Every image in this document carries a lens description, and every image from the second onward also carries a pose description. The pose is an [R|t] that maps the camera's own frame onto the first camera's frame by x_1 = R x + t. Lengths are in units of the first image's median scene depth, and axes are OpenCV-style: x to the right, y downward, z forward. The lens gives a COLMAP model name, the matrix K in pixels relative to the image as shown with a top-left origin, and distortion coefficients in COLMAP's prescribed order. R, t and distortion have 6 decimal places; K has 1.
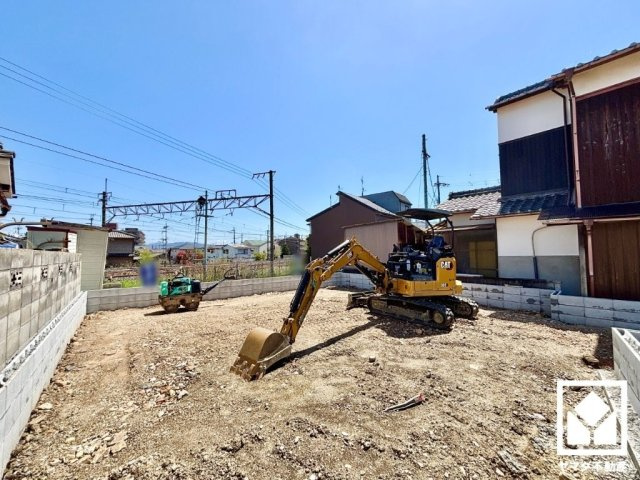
lens RADIAL K [[254.6, 0, 316.7], [0, 254.6, 240.7], [0, 0, 1]] dist [0.000508, -0.000223]
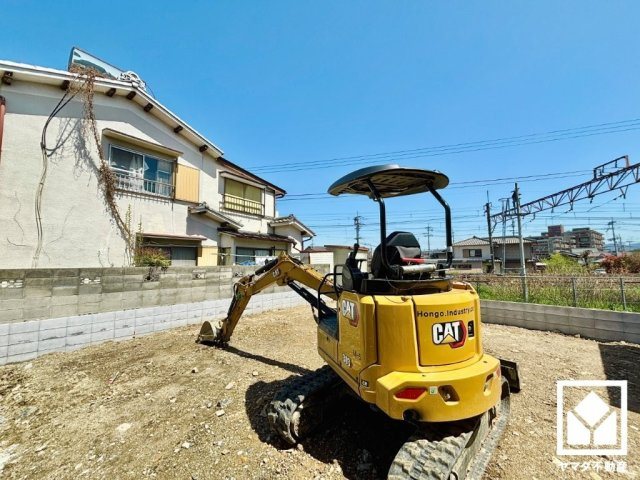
lens RADIAL K [[254.6, 0, 320.5], [0, 254.6, 241.9], [0, 0, 1]] dist [0.000508, -0.000223]
pose [[0.119299, -0.072765, -0.990188, 0.681758], [0.060293, 0.996001, -0.065928, 0.010789], [0.991026, -0.051836, 0.123209, 0.695877]]
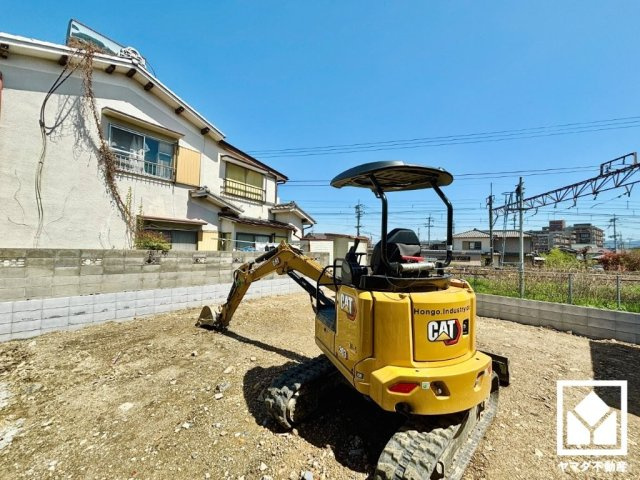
lens RADIAL K [[254.6, 0, 320.5], [0, 254.6, 241.5], [0, 0, 1]] dist [0.000508, -0.000223]
pose [[0.120390, -0.018168, -0.992560, 0.683468], [0.025671, 0.999555, -0.015183, 0.002064], [0.992395, -0.023652, 0.120803, 0.695200]]
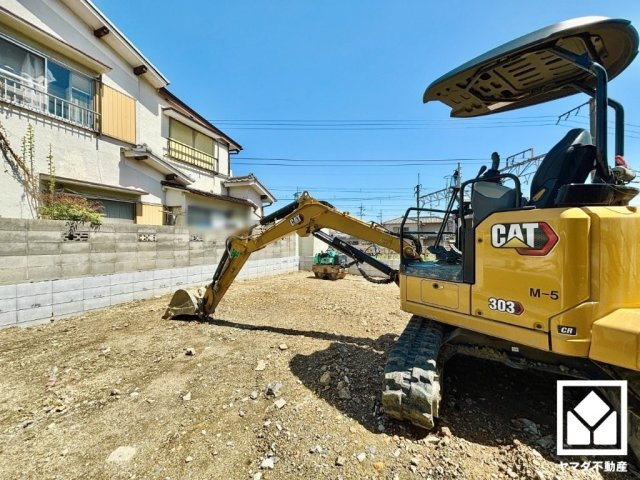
lens RADIAL K [[254.6, 0, 321.5], [0, 254.6, 240.0], [0, 0, 1]] dist [0.000508, -0.000223]
pose [[0.374191, 0.007388, -0.927322, 0.520614], [0.047526, 0.998501, 0.027133, 0.062687], [0.926133, -0.054225, 0.373279, 0.534552]]
